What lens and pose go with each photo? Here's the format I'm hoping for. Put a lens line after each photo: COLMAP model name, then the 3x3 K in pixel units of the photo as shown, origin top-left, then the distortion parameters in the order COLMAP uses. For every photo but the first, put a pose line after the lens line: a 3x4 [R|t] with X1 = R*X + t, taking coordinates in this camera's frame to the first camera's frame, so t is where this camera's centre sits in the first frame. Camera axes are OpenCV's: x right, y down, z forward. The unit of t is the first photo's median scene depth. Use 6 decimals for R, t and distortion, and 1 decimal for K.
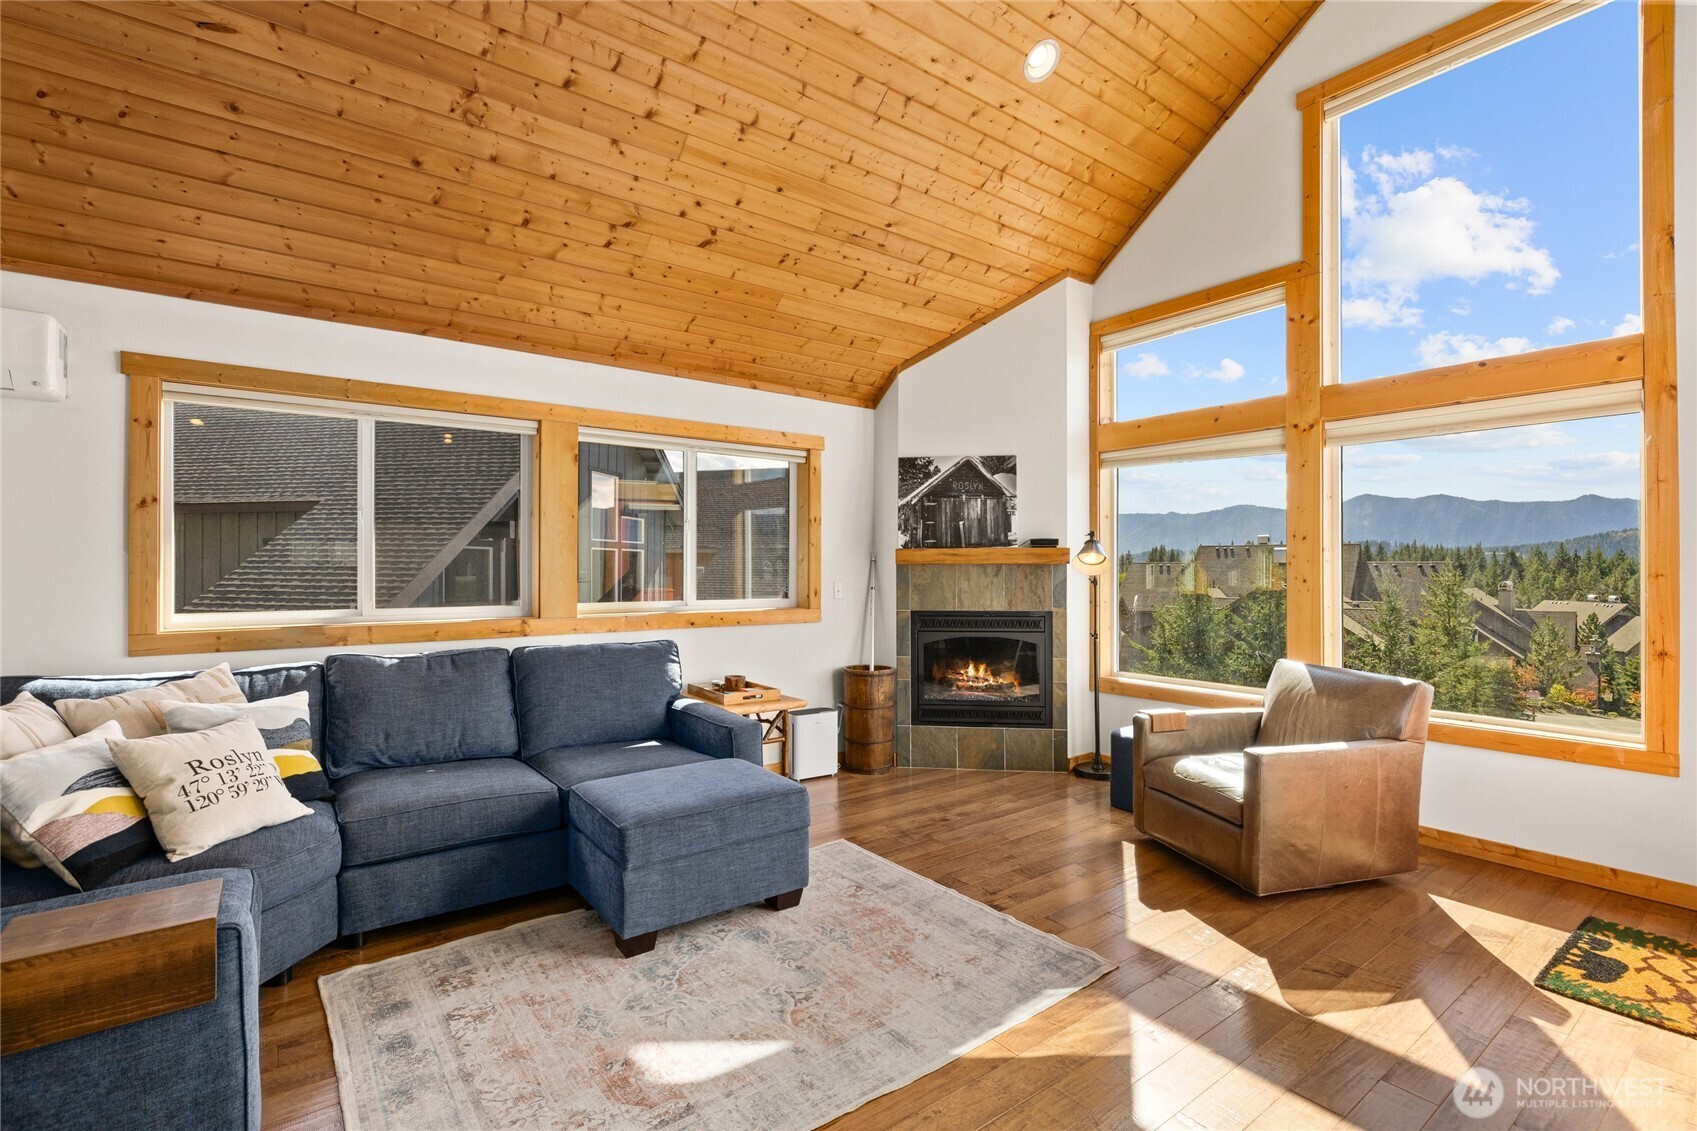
lens RADIAL K [[782.6, 0, 848.2], [0, 782.6, 557.0], [0, 0, 1]] dist [-0.008464, 0.002936]
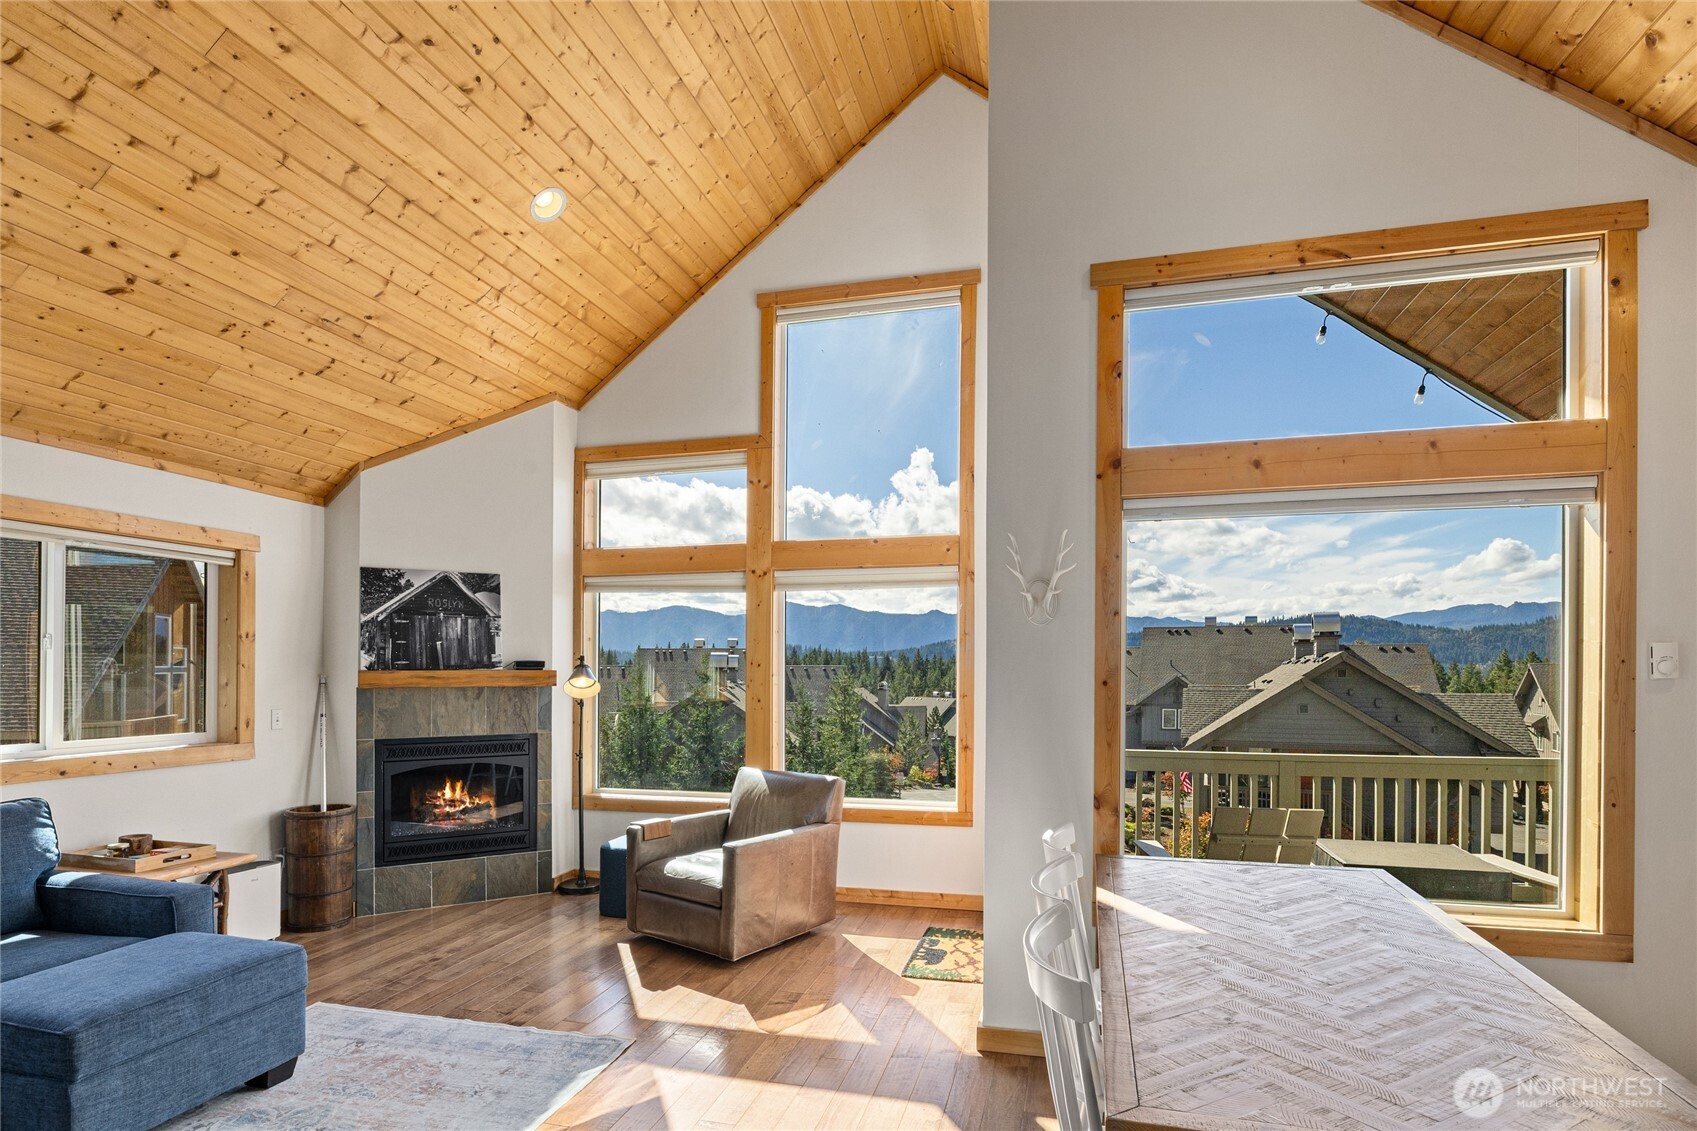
lens RADIAL K [[865.4, 0, 862.8], [0, 865.4, 663.6], [0, 0, 1]] dist [-0.007033, 0.001388]
pose [[0.778685, 0.004259, 0.627401, -0.125216], [-0.008688, 0.999954, 0.003995, -0.031946], [-0.627355, -0.008562, 0.778686, -0.137337]]
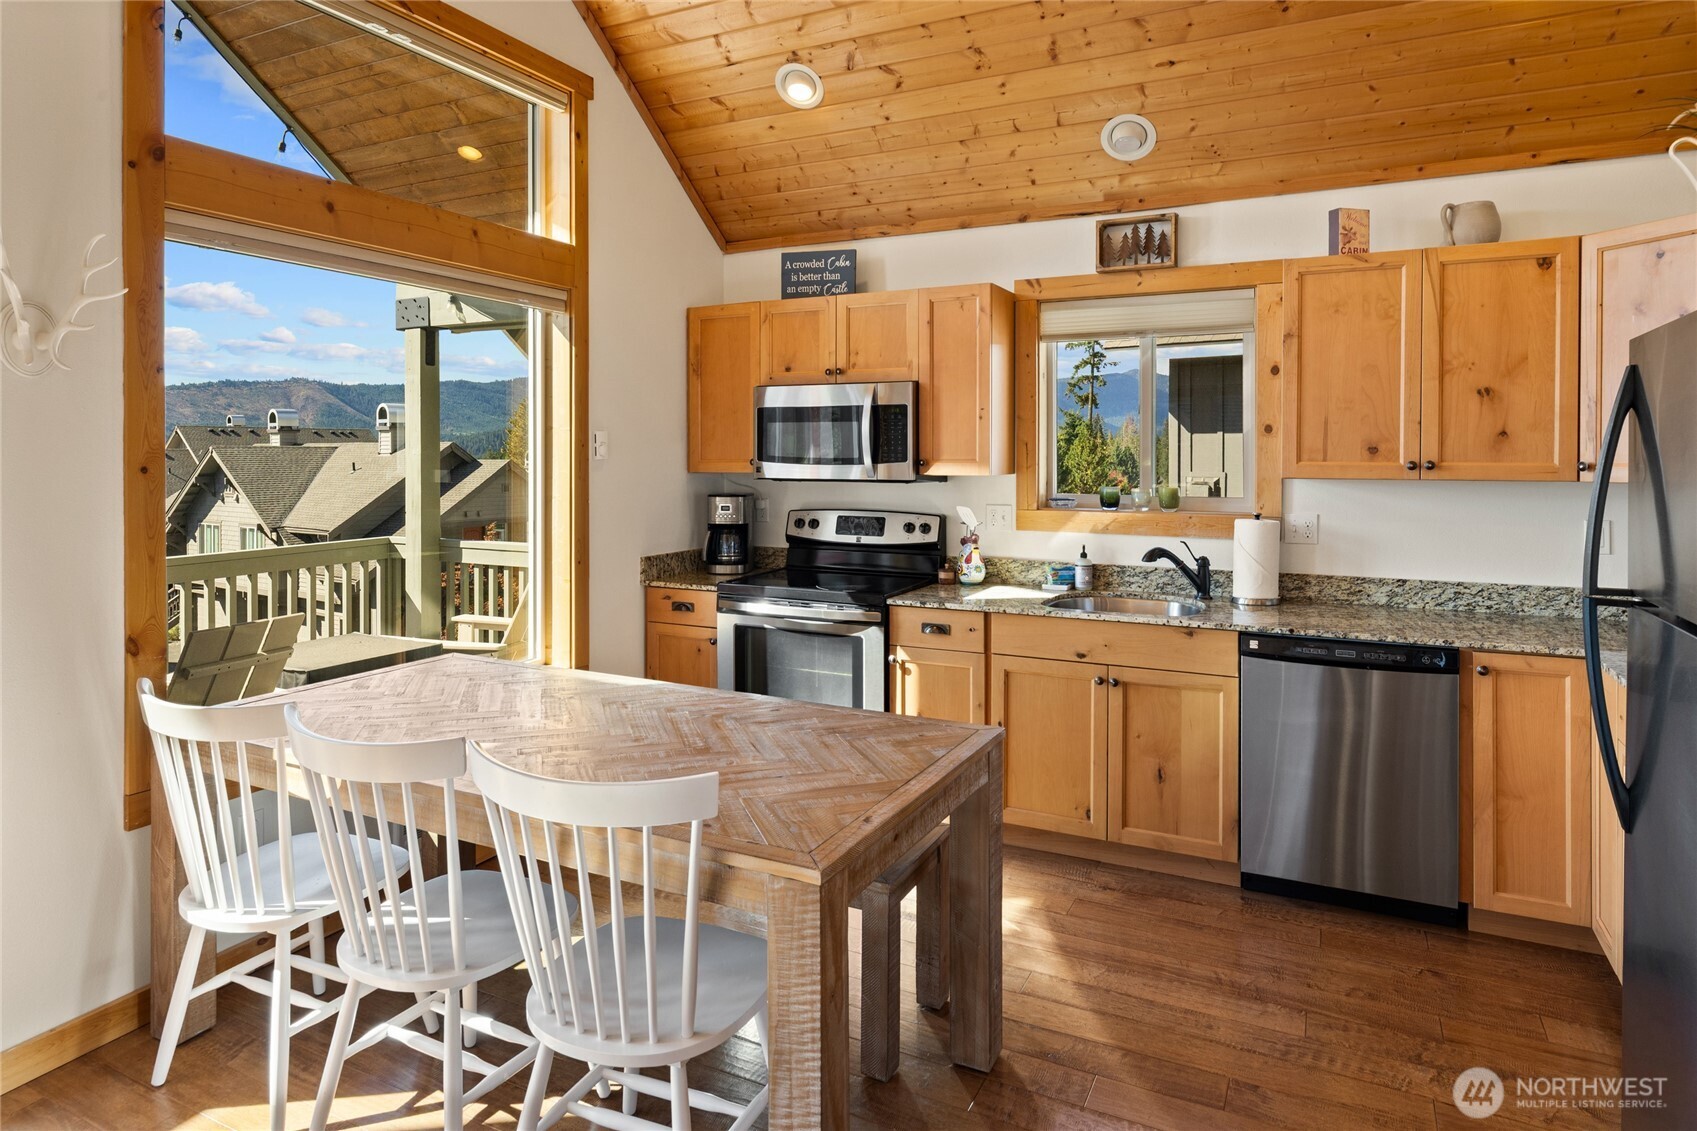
lens RADIAL K [[970.5, 0, 856.7], [0, 970.5, 459.9], [0, 0, 1]] dist [-0.000473, 0.000149]
pose [[-0.448518, -0.003477, 0.893767, -0.194513], [-0.010605, 0.999943, -0.001431, -0.023609], [-0.893711, -0.010120, -0.448529, 0.188215]]
